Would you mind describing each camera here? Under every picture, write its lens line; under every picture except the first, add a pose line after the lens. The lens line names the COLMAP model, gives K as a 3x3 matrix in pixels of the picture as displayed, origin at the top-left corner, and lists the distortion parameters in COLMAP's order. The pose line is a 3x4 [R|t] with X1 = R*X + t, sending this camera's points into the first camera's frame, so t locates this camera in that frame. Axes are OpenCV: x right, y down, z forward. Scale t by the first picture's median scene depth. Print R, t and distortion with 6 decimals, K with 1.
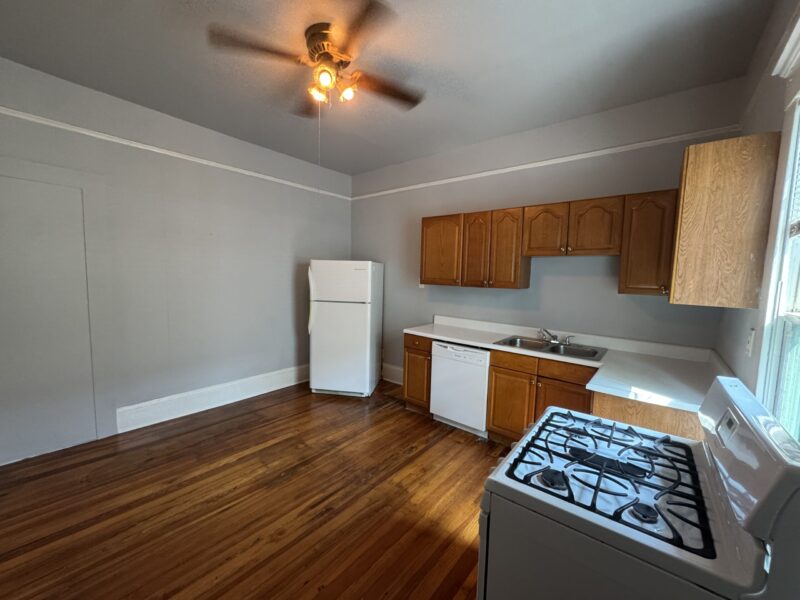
lens RADIAL K [[319.6, 0, 397.0], [0, 319.6, 300.0], [0, 0, 1]] dist [-0.002472, 0.000002]
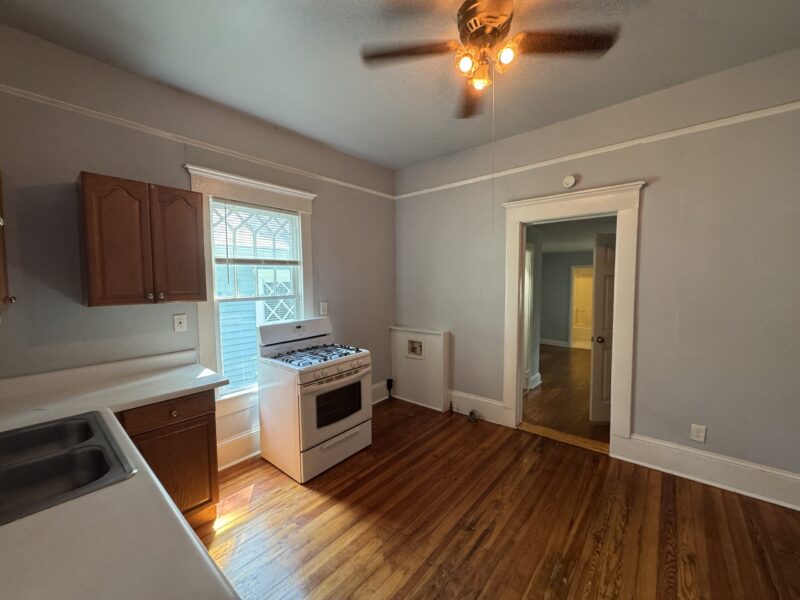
lens RADIAL K [[319.6, 0, 400.1], [0, 319.6, 301.3], [0, 0, 1]] dist [-0.002472, 0.000002]
pose [[-0.999856, -0.016788, -0.002317, 0.005266], [-0.016946, 0.989387, 0.144310, -0.139442], [-0.000131, 0.144329, -0.989530, 1.613284]]
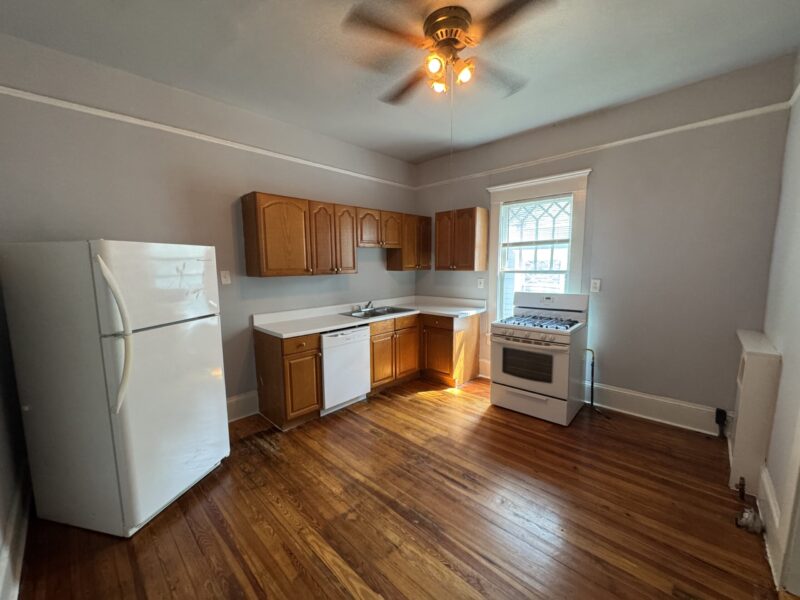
lens RADIAL K [[319.6, 0, 398.0], [0, 319.6, 301.0], [0, 0, 1]] dist [-0.002472, 0.000002]
pose [[0.063791, -0.145456, 0.987306, -1.076459], [0.098499, 0.985408, 0.138812, -0.106961], [-0.993090, 0.088393, 0.077187, 0.950840]]
